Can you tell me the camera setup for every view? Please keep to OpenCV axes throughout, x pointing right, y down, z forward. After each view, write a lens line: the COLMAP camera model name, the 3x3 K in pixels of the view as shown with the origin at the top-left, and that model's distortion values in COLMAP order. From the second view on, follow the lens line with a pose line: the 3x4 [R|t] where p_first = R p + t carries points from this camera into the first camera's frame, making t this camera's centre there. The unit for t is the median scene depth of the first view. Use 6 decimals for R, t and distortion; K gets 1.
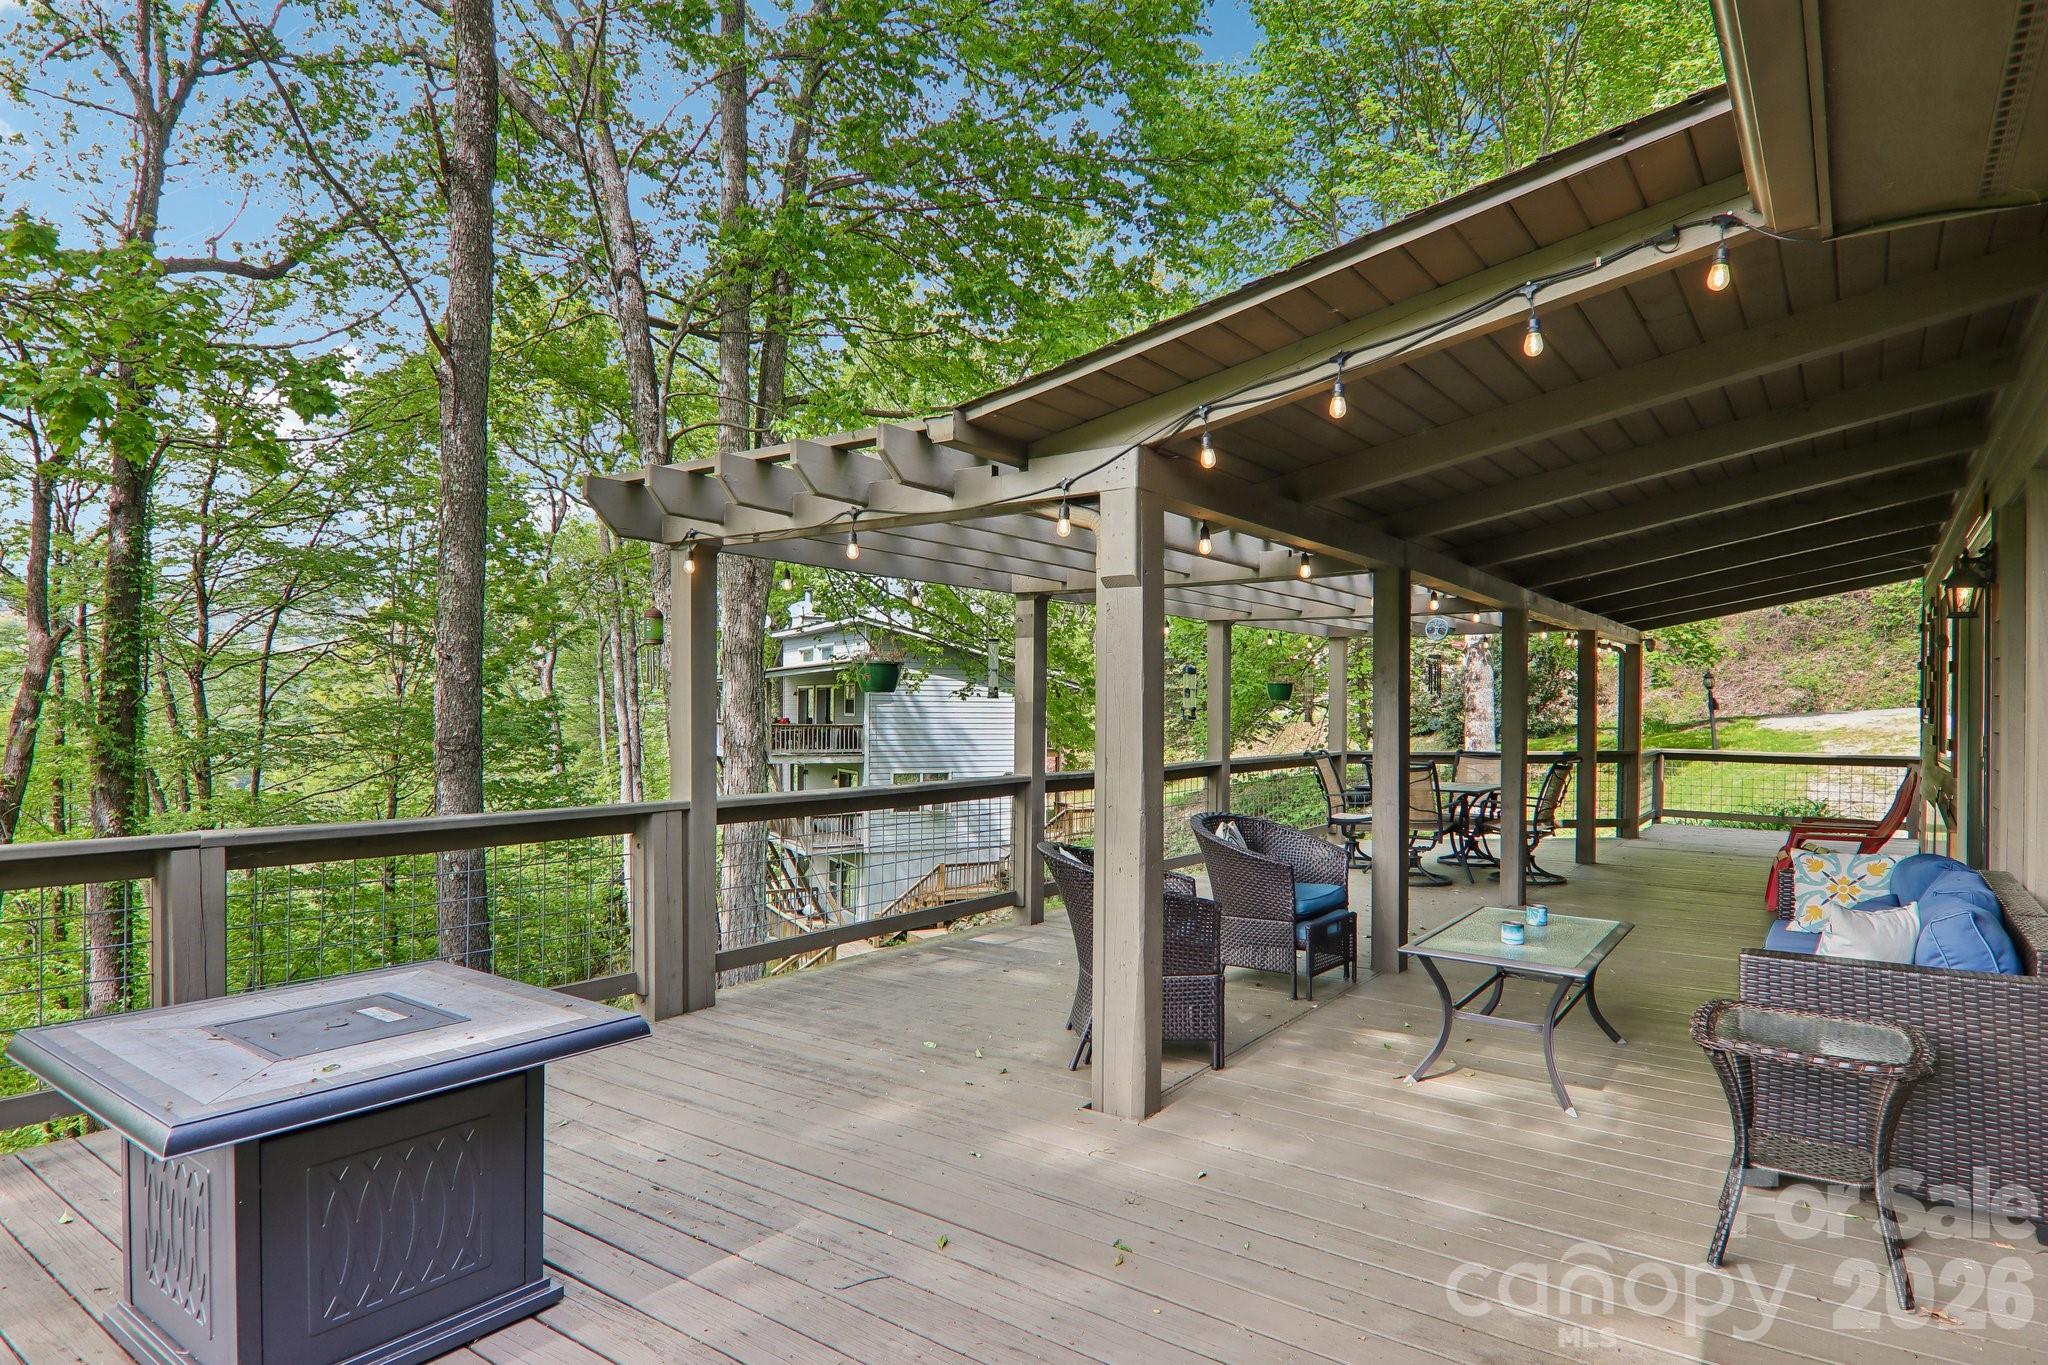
lens RADIAL K [[1125.8, 0, 1014.1], [0, 1125.8, 727.8], [0, 0, 1]] dist [-0.030105, -0.002205]
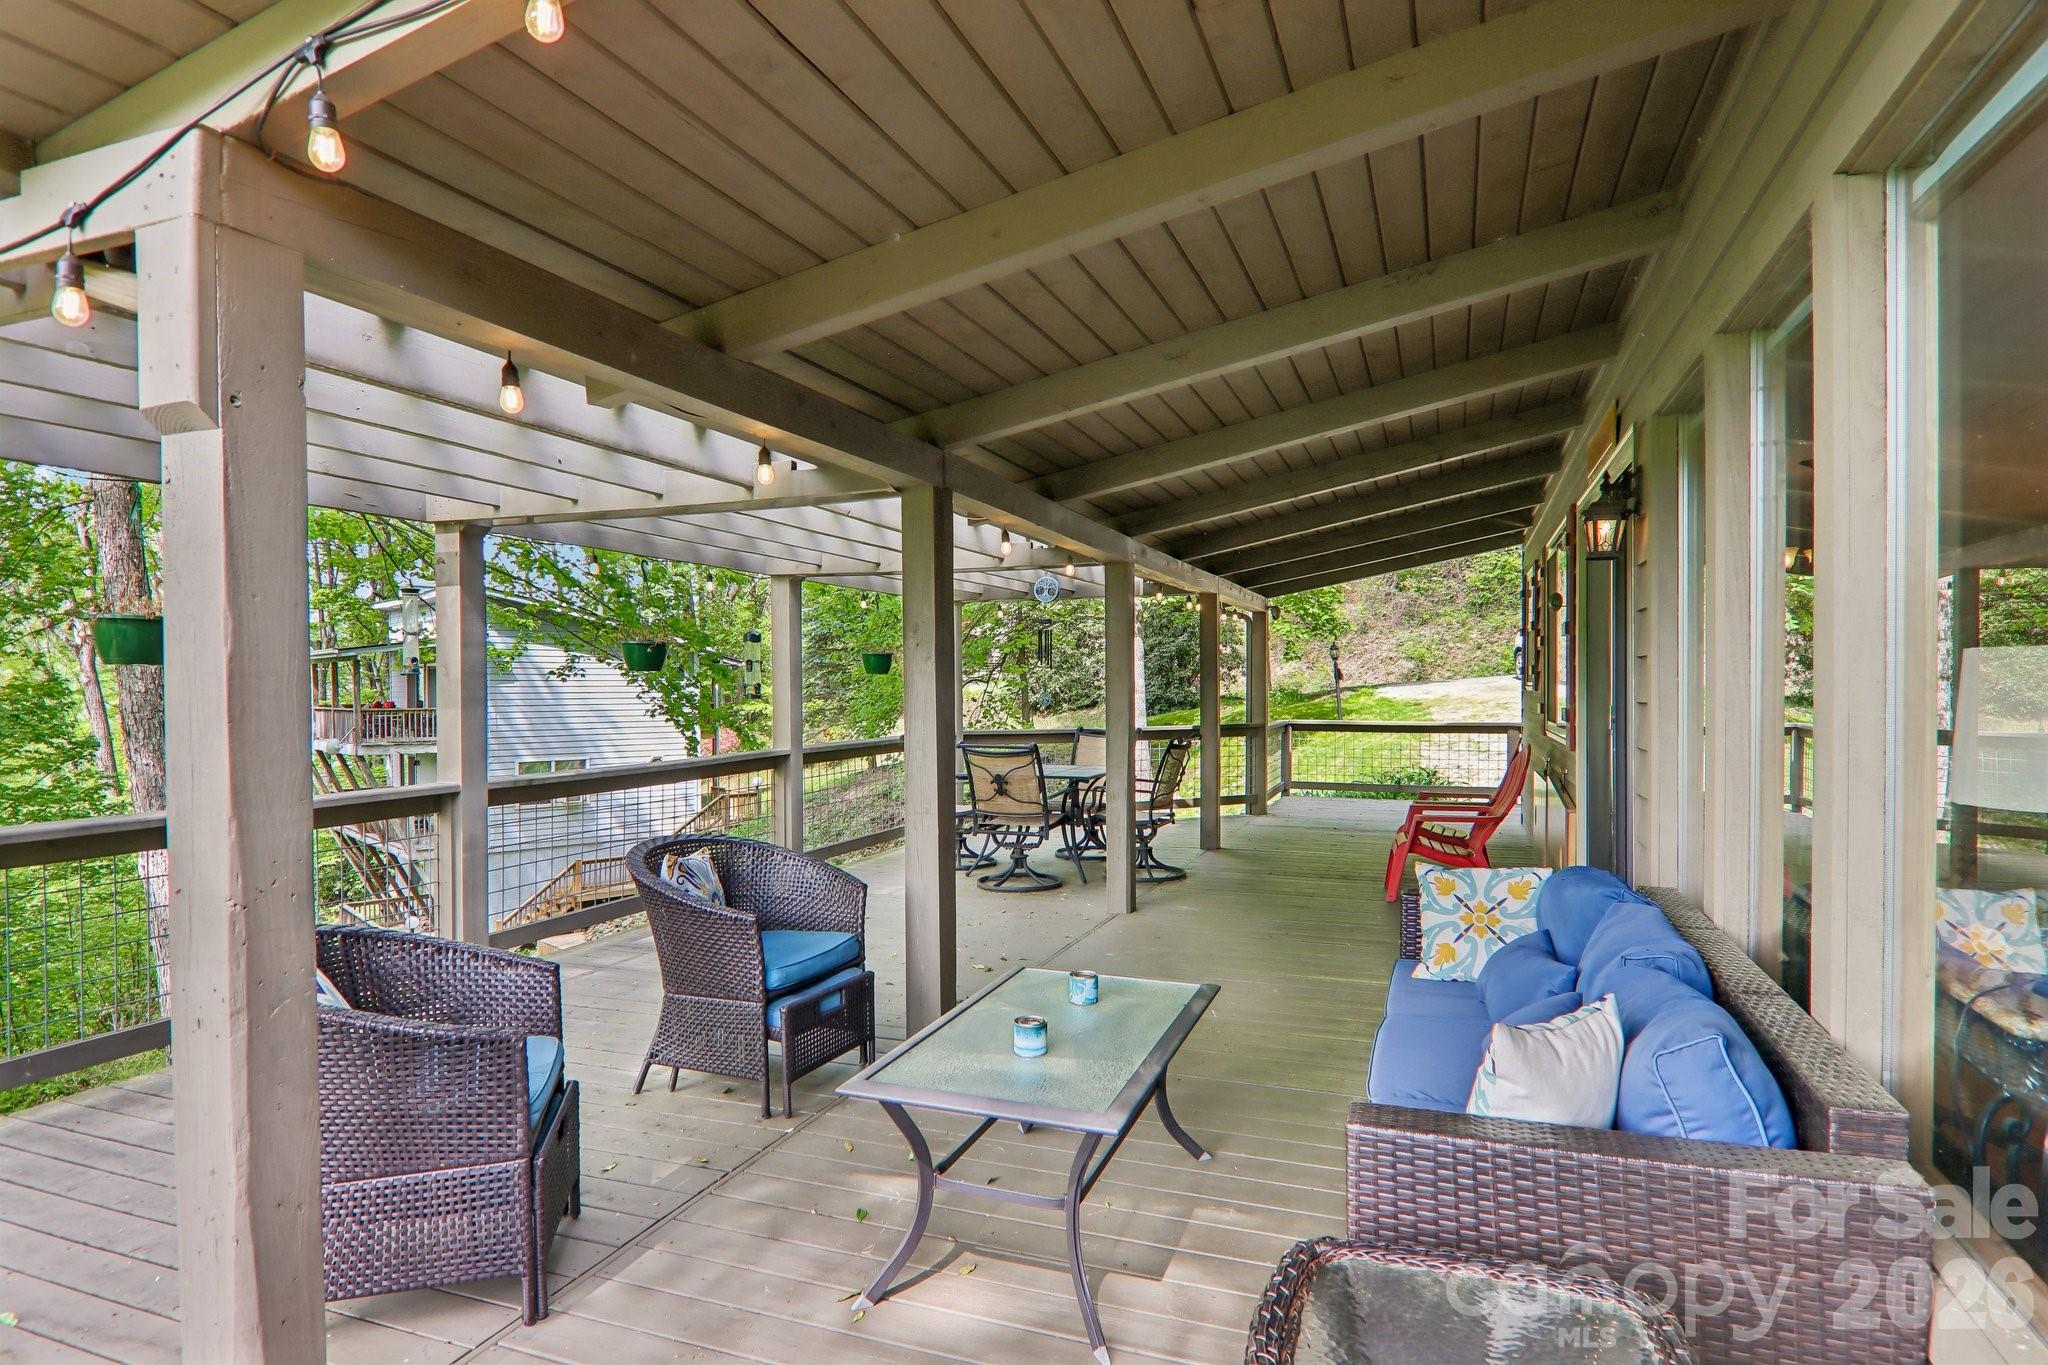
lens RADIAL K [[1158.4, 0, 1030.6], [0, 1158.4, 728.1], [0, 0, 1]] dist [-0.007680, -0.004083]
pose [[0.955255, -0.022945, 0.294891, 0.092480], [0.016979, 0.999596, 0.022776, -0.001594], [-0.295294, -0.016750, 0.955259, 0.136713]]
